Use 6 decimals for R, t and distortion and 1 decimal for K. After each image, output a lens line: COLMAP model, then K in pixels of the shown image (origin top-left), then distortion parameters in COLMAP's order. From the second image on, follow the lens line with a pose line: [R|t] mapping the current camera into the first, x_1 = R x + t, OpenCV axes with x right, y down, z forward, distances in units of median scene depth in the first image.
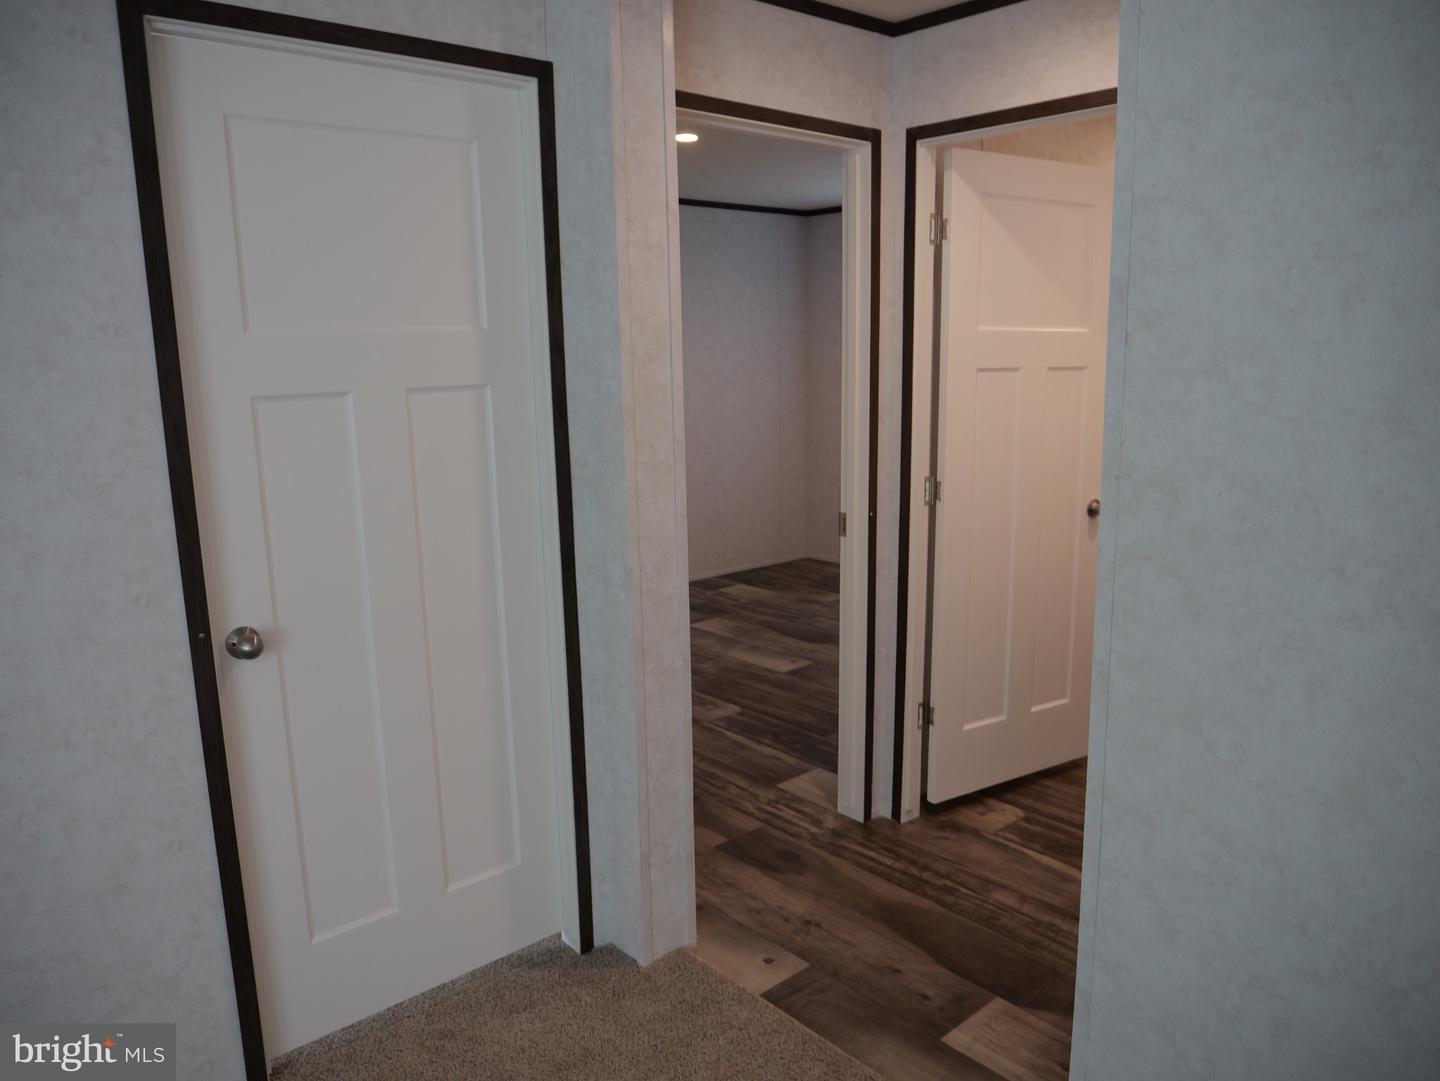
lens RADIAL K [[1030.0, 0, 720.0], [0, 1030.0, 540.5], [0, 0, 1]] dist [-0.057918, 0.023732]
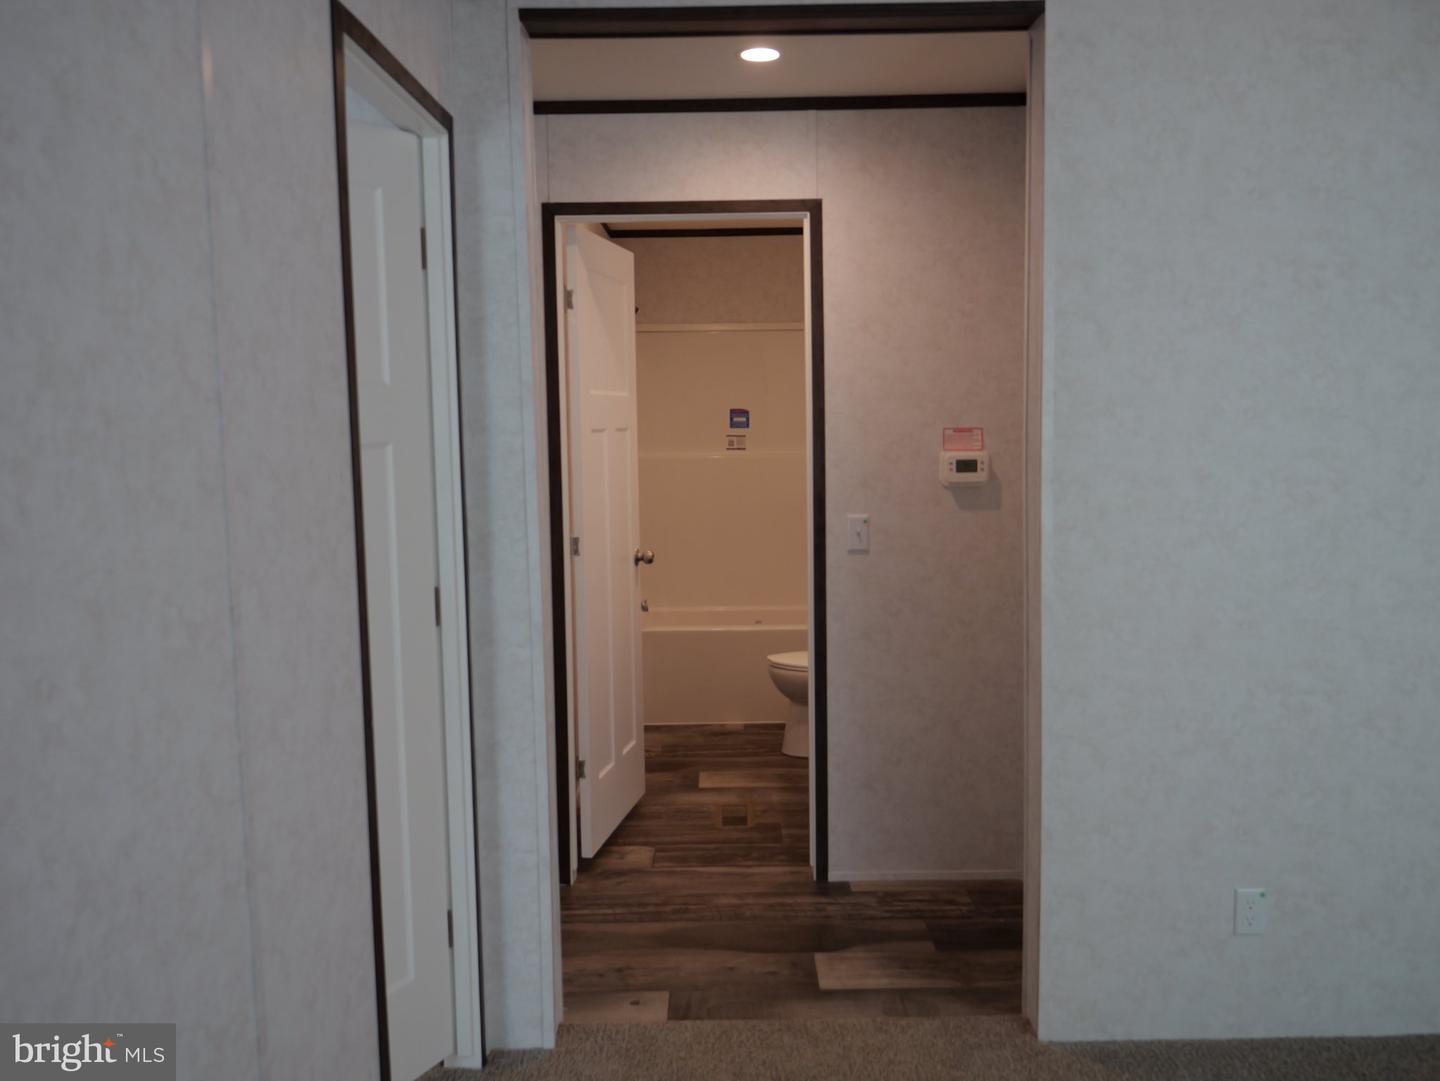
lens RADIAL K [[1314.7, 0, 720.0], [0, 1314.7, 540.5], [0, 0, 1]] dist [0.007398, 0.017589]
pose [[0.660707, -0.070336, 0.747341, -0.746932], [0.144987, 0.988810, -0.035117, 0.014823], [-0.736509, 0.131556, 0.663512, 0.010791]]
